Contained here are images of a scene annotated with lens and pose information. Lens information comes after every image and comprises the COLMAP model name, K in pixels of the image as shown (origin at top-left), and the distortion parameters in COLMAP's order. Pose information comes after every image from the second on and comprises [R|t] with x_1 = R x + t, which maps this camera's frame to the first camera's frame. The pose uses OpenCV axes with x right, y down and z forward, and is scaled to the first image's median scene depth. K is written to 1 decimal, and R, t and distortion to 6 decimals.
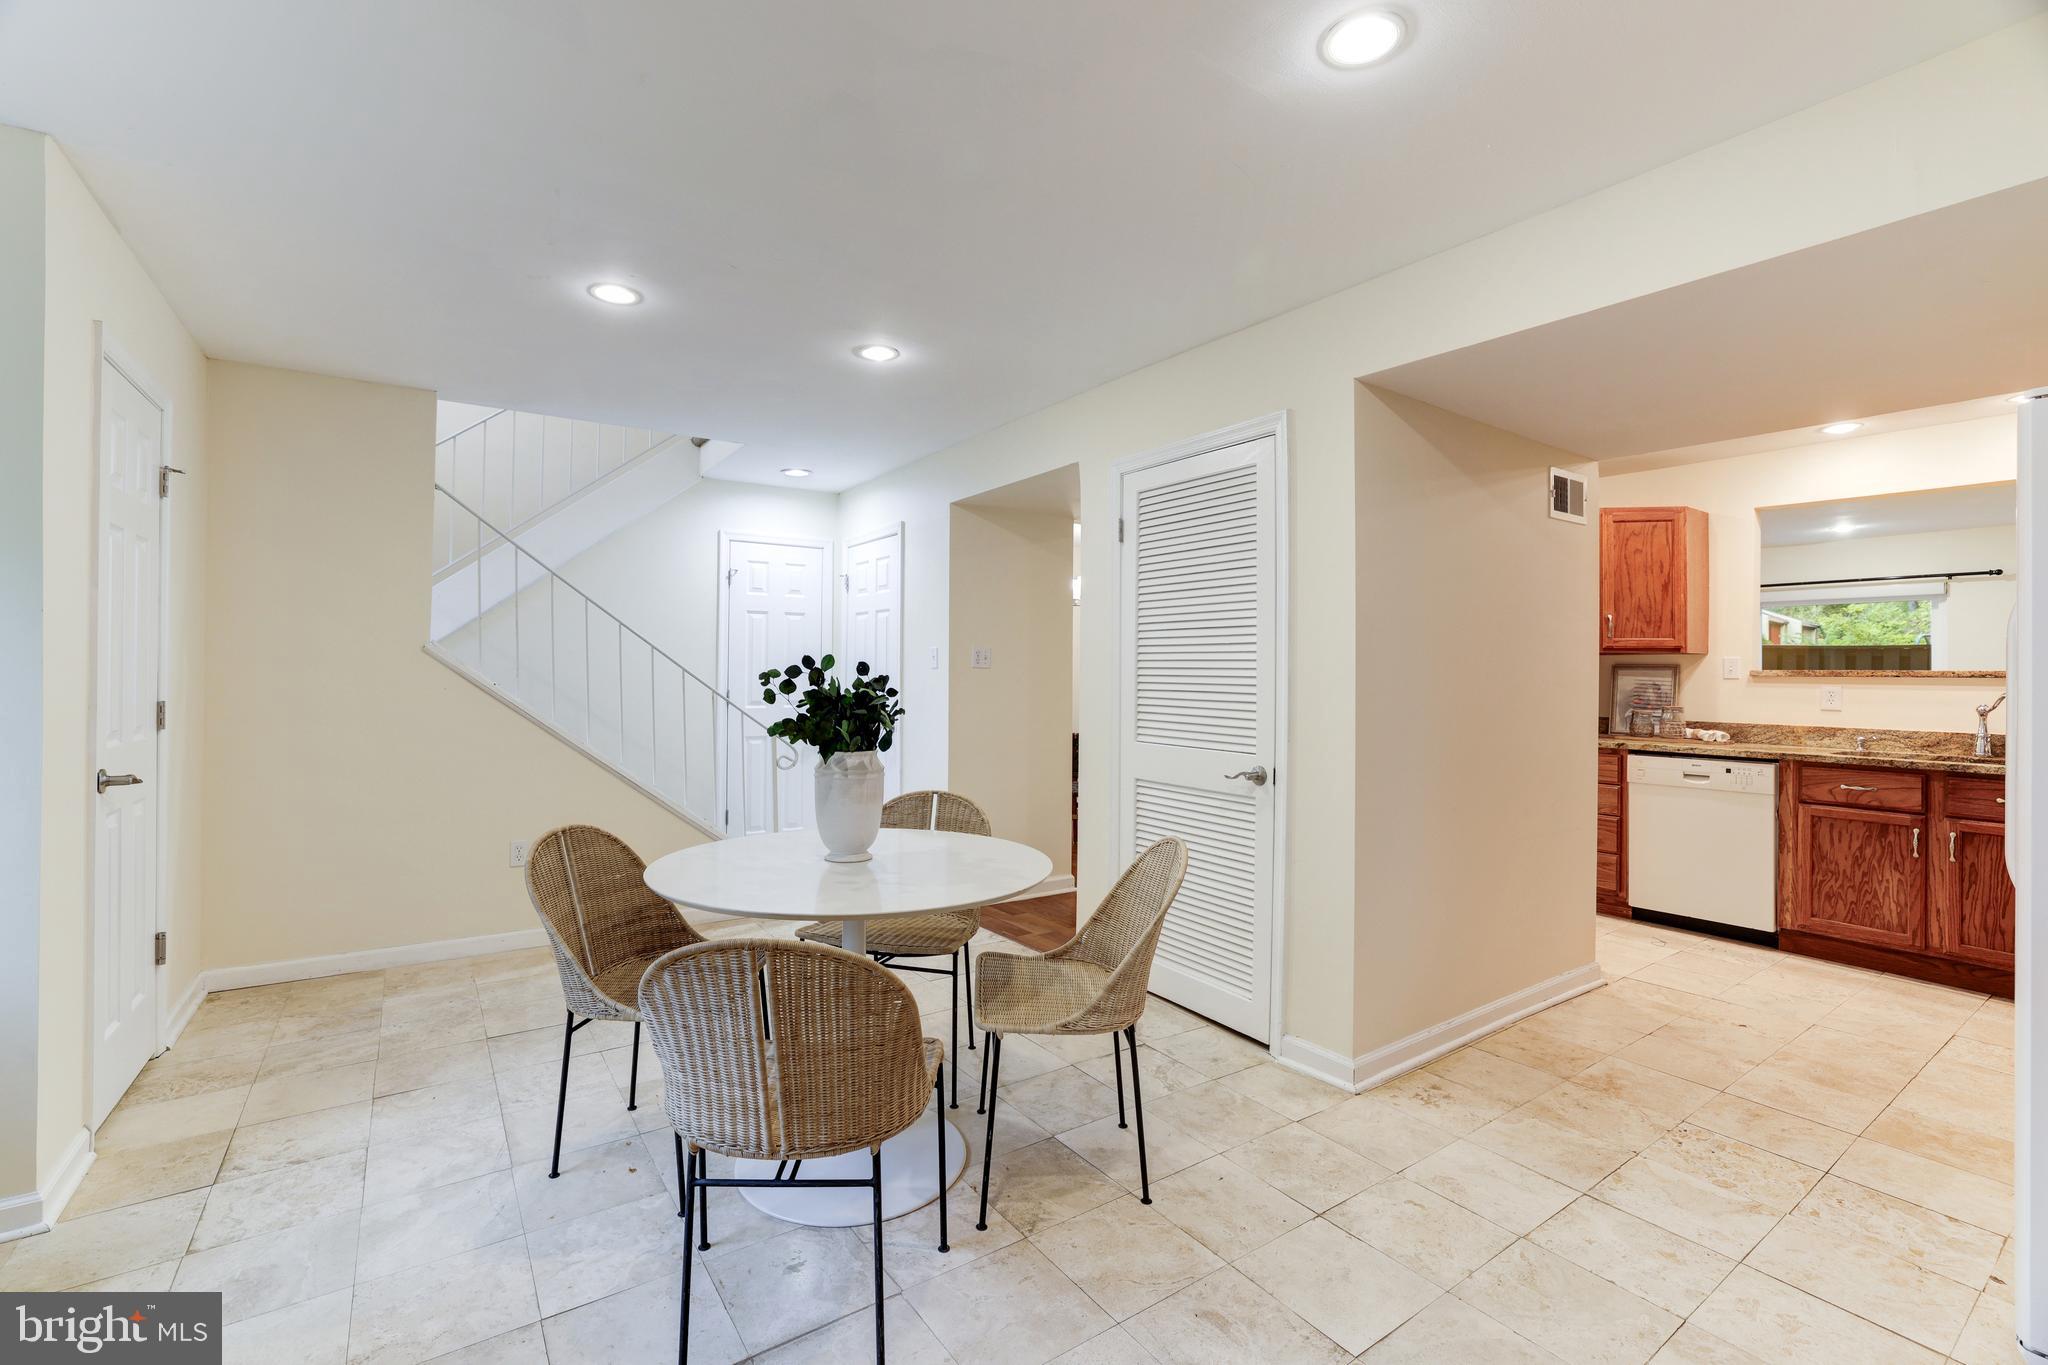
lens RADIAL K [[894.2, 0, 1008.1], [0, 894.2, 666.2], [0, 0, 1]] dist [-0.039045, 0.015222]
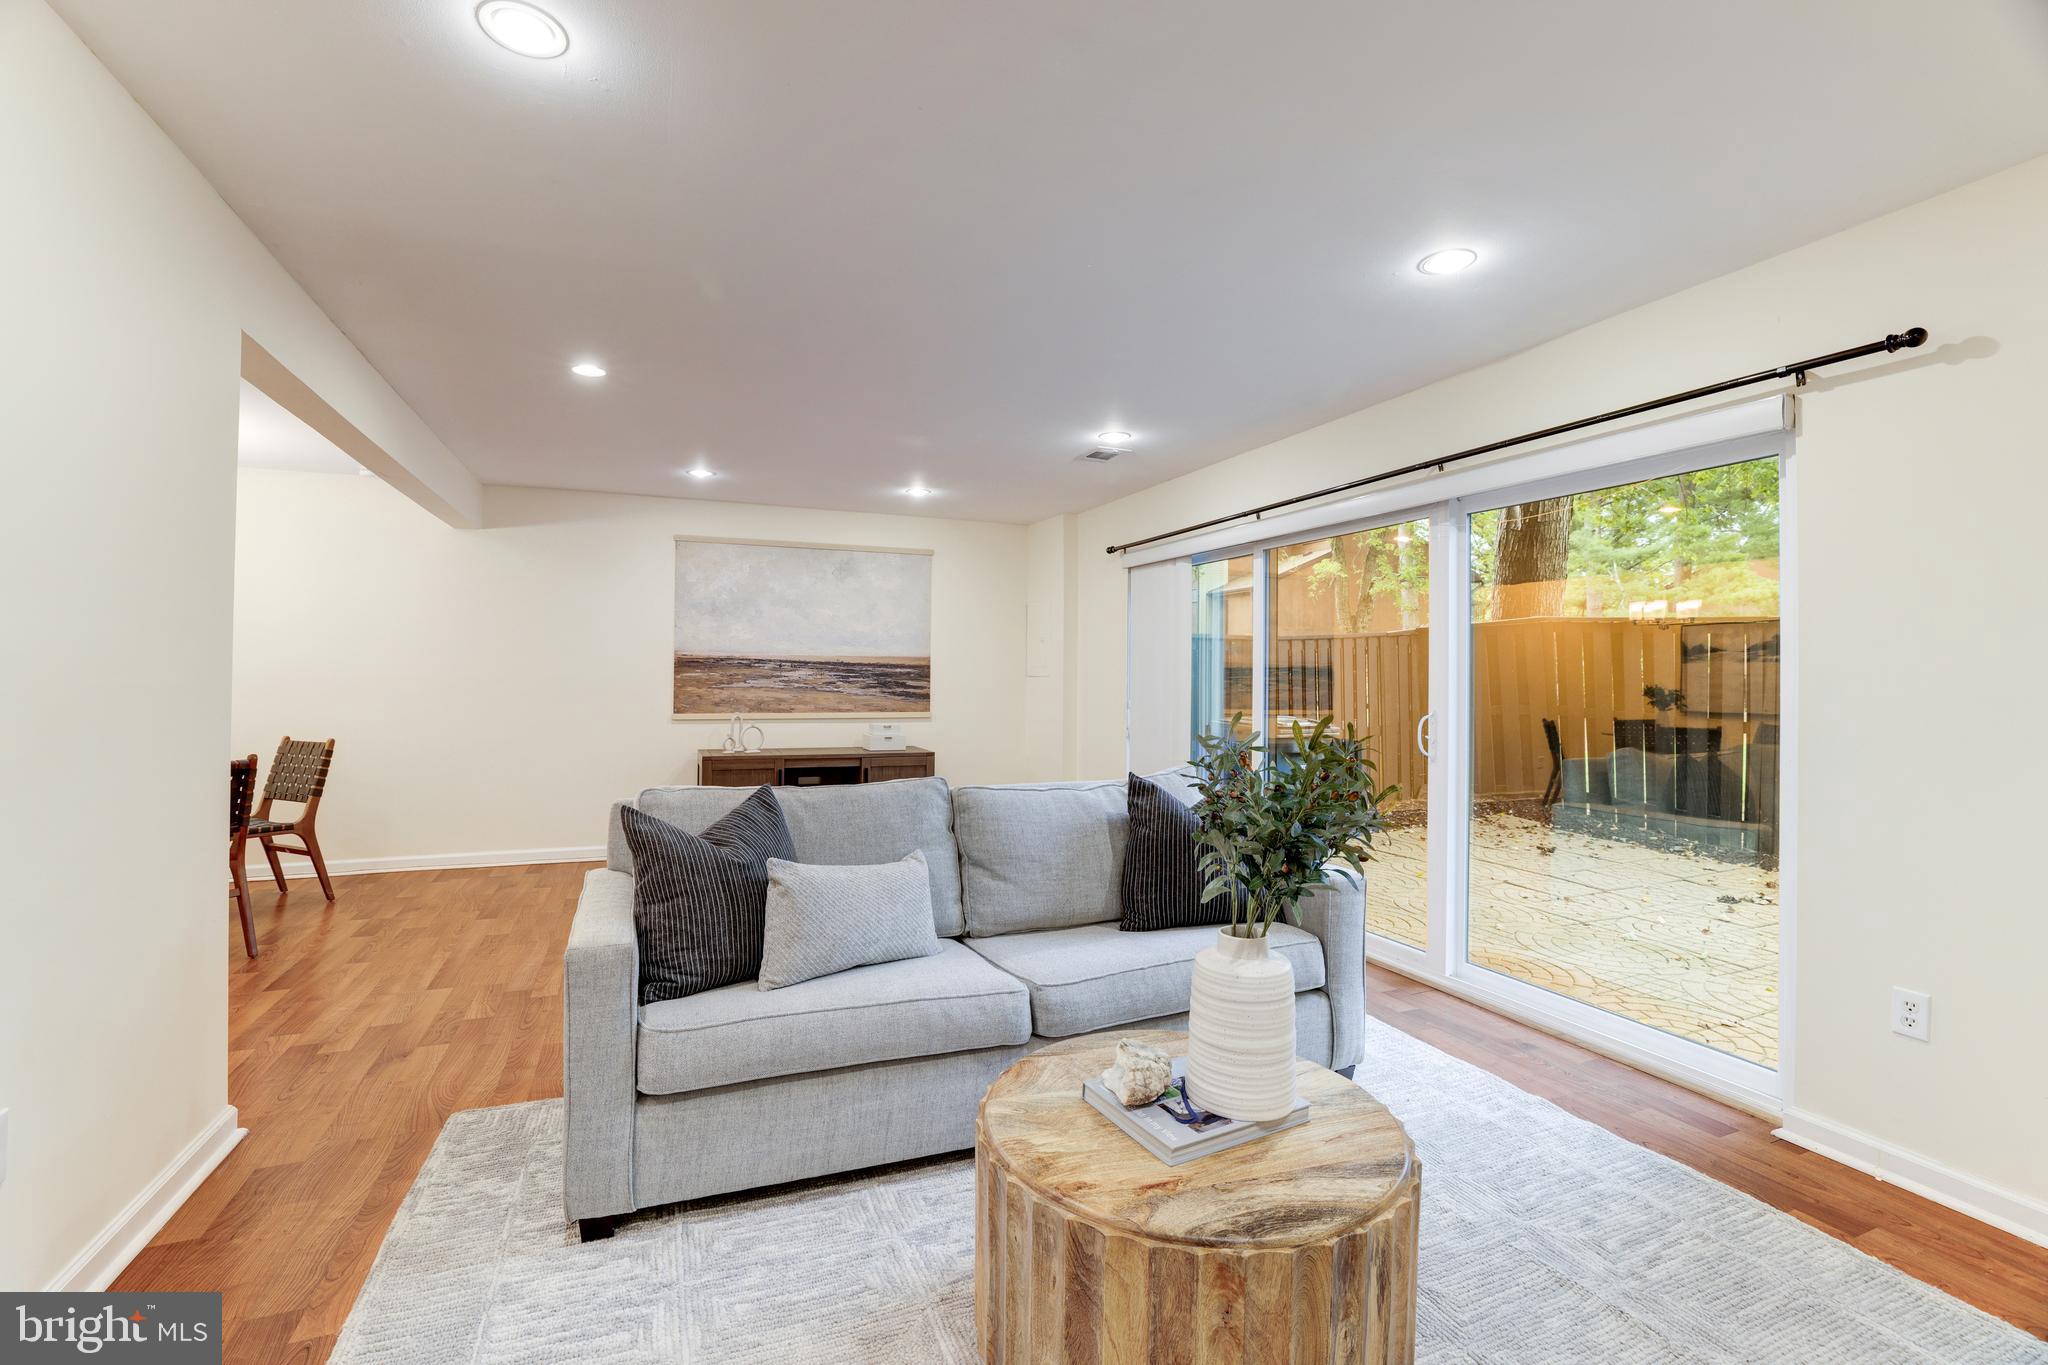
lens RADIAL K [[894.2, 0, 1008.1], [0, 894.2, 666.2], [0, 0, 1]] dist [-0.039045, 0.015222]
pose [[0.977294, -0.001320, -0.211884, 1.418607], [0.000883, 0.999997, -0.002159, 0.023674], [0.211887, 0.001923, 0.977292, 0.991988]]
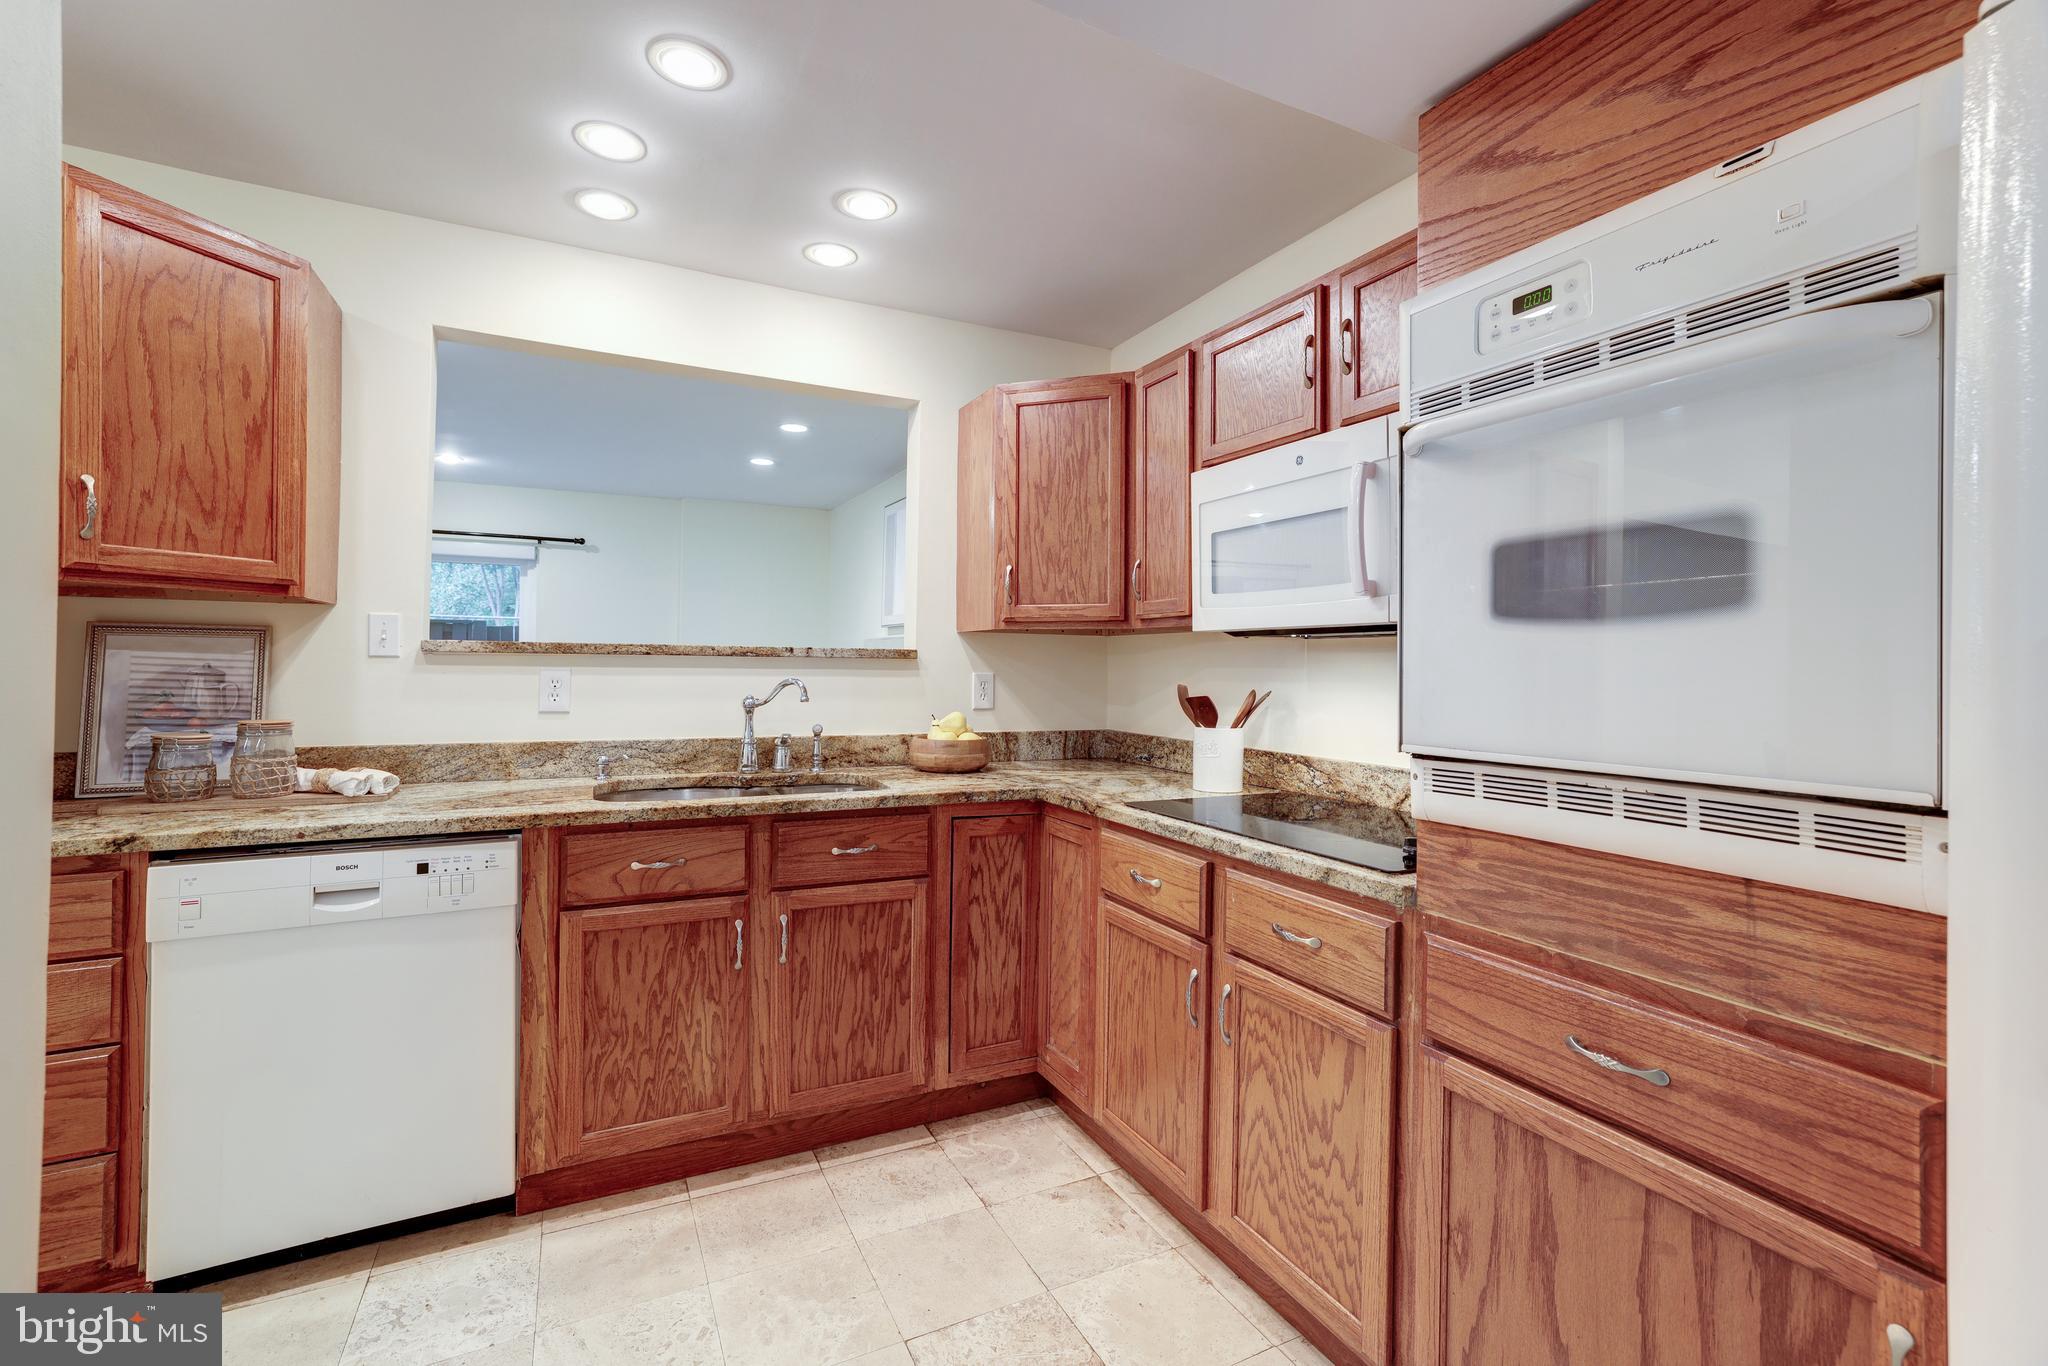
lens RADIAL K [[877.9, 0, 1010.1], [0, 877.9, 662.5], [0, 0, 1]] dist [-0.033353, 0.018876]
pose [[0.137756, -0.005909, 0.990449, 0.449462], [-0.018780, 0.999787, 0.008577, 0.007942], [-0.990288, -0.019782, 0.137616, 0.674291]]
